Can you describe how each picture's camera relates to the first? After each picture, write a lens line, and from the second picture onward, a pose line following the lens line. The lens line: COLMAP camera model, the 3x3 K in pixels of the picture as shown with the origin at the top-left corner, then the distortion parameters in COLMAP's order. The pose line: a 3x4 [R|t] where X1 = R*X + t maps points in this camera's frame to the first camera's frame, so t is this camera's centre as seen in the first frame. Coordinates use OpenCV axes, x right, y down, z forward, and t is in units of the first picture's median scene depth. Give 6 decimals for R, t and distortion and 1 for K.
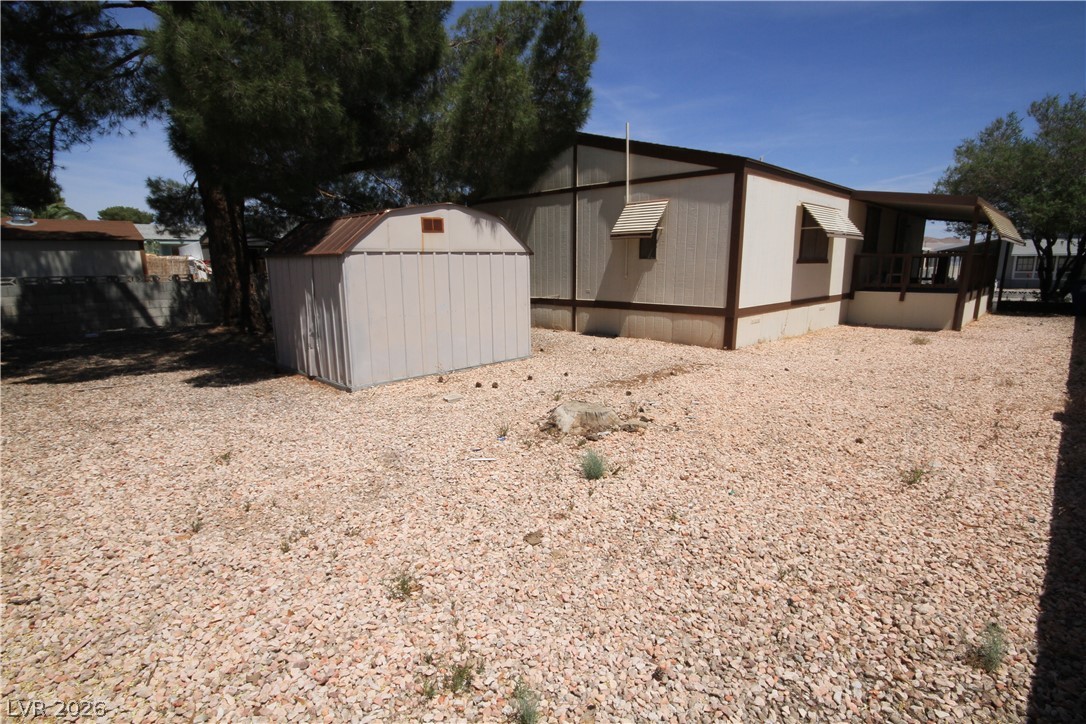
lens RADIAL K [[550.0, 0, 544.1], [0, 550.0, 366.4], [0, 0, 1]] dist [0.013862, 0.000081]
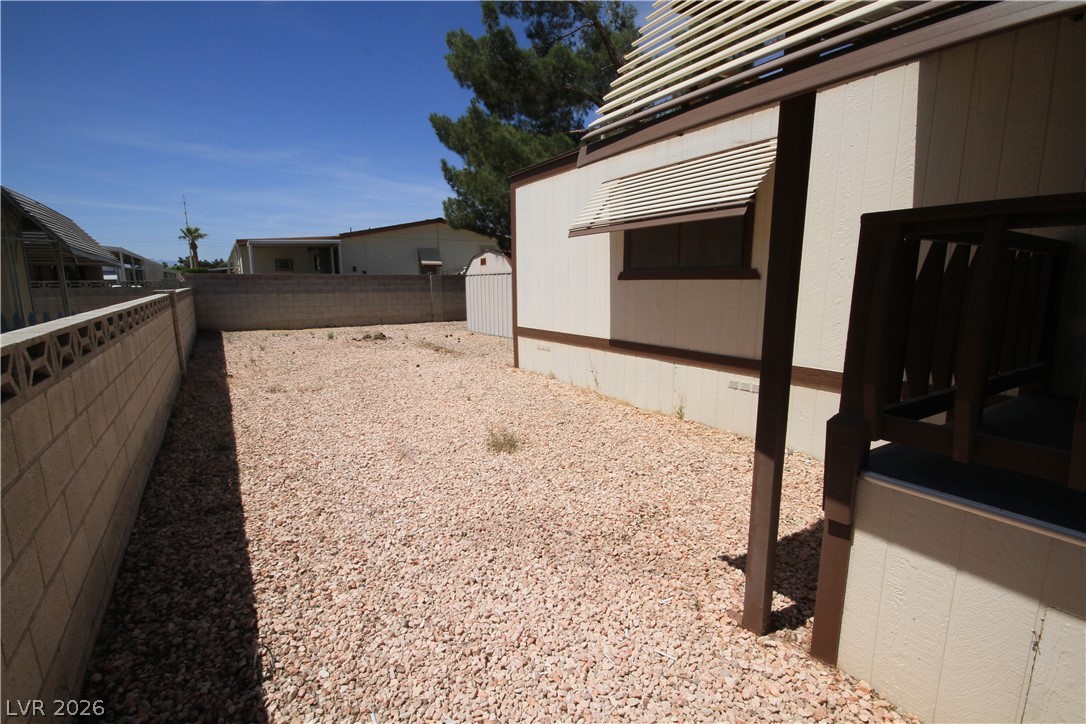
lens RADIAL K [[494.0, 0, 543.0], [0, 494.0, 362.0], [0, 0, 1]] dist [-0.003085, -0.000620]
pose [[-0.219215, 0.164733, -0.961669, 1.186645], [-0.170096, 0.964097, 0.203923, -0.228501], [0.960735, 0.208279, -0.183324, 1.208210]]
